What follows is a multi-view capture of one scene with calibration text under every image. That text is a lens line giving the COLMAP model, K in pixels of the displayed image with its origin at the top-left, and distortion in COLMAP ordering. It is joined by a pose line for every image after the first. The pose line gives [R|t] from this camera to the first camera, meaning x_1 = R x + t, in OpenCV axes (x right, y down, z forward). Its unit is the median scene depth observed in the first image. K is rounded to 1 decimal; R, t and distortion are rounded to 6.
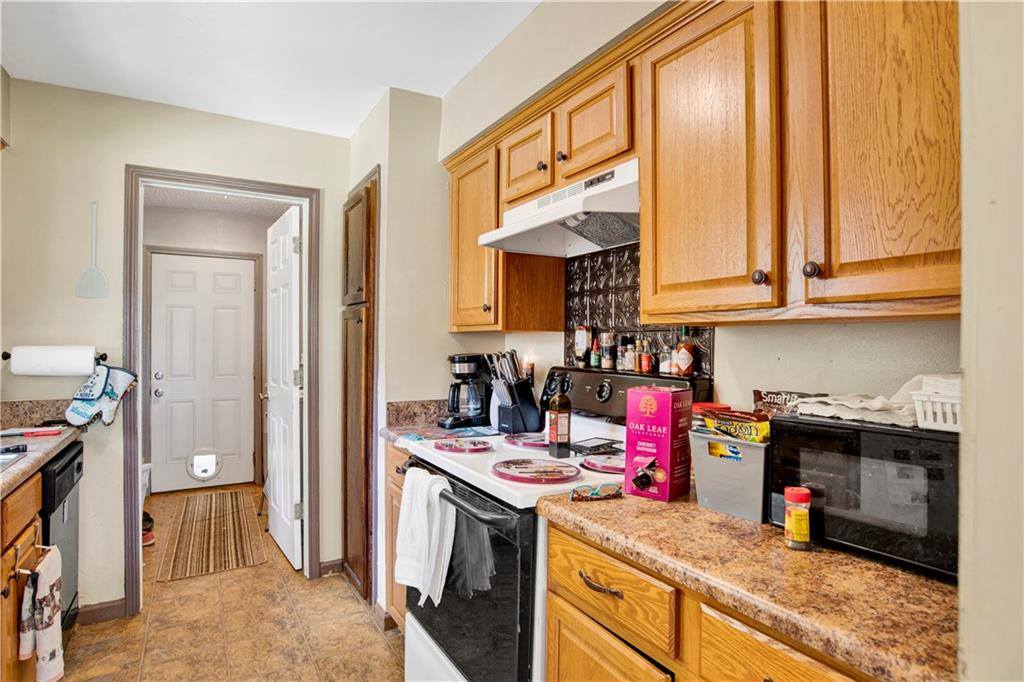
lens RADIAL K [[541.8, 0, 516.9], [0, 541.8, 338.5], [0, 0, 1]] dist [-0.061145, 0.016723]
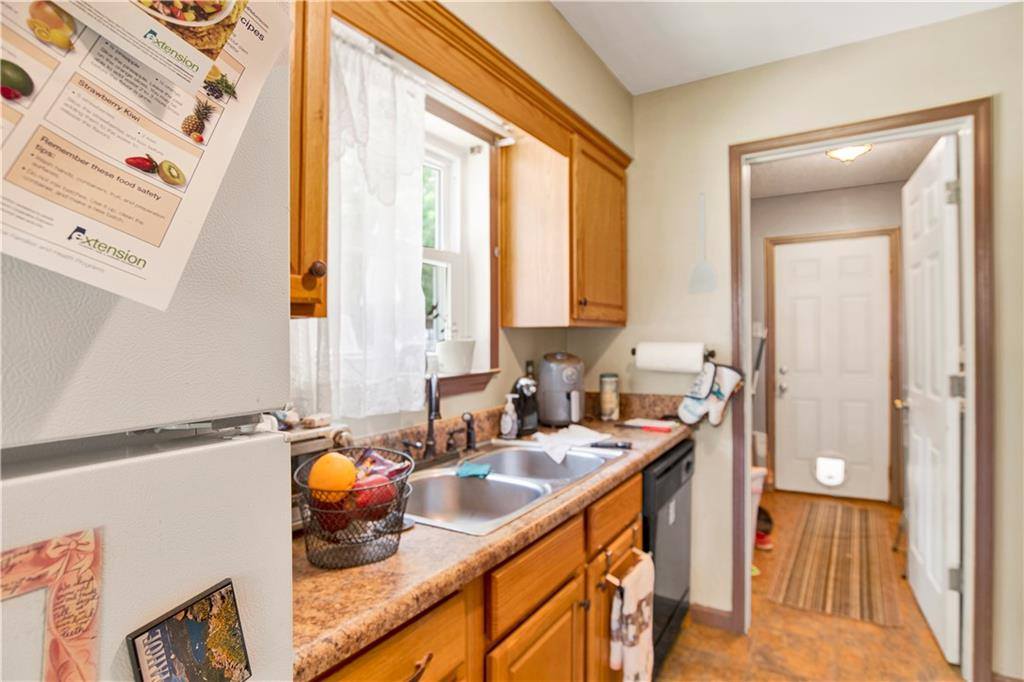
lens RADIAL K [[517.6, 0, 533.8], [0, 517.6, 343.7], [0, 0, 1]] dist [-0.041274, 0.014128]
pose [[0.476922, 0.002120, -0.878943, -0.113612], [0.019032, 0.999738, 0.012738, -0.001168], [0.878739, -0.022804, 0.476757, 0.253434]]
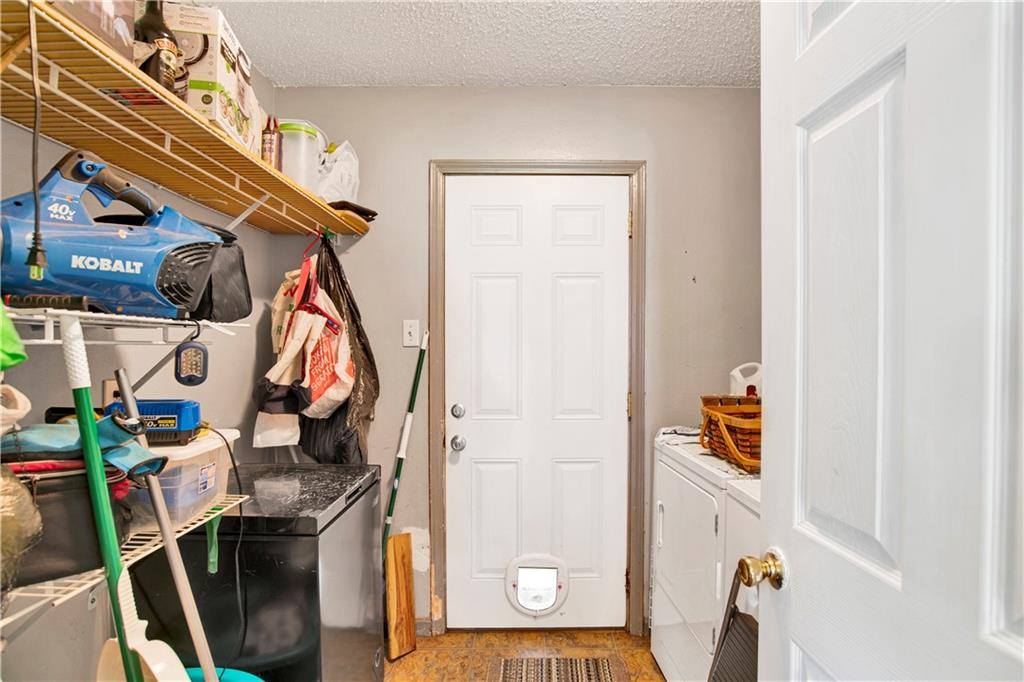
lens RADIAL K [[541.8, 0, 516.9], [0, 541.8, 338.5], [0, 0, 1]] dist [-0.061145, 0.016723]
pose [[0.859997, -0.003648, -0.510286, -0.629817], [0.003171, 0.999993, -0.001804, 0.004201], [0.510289, -0.000067, 0.860003, 1.007957]]
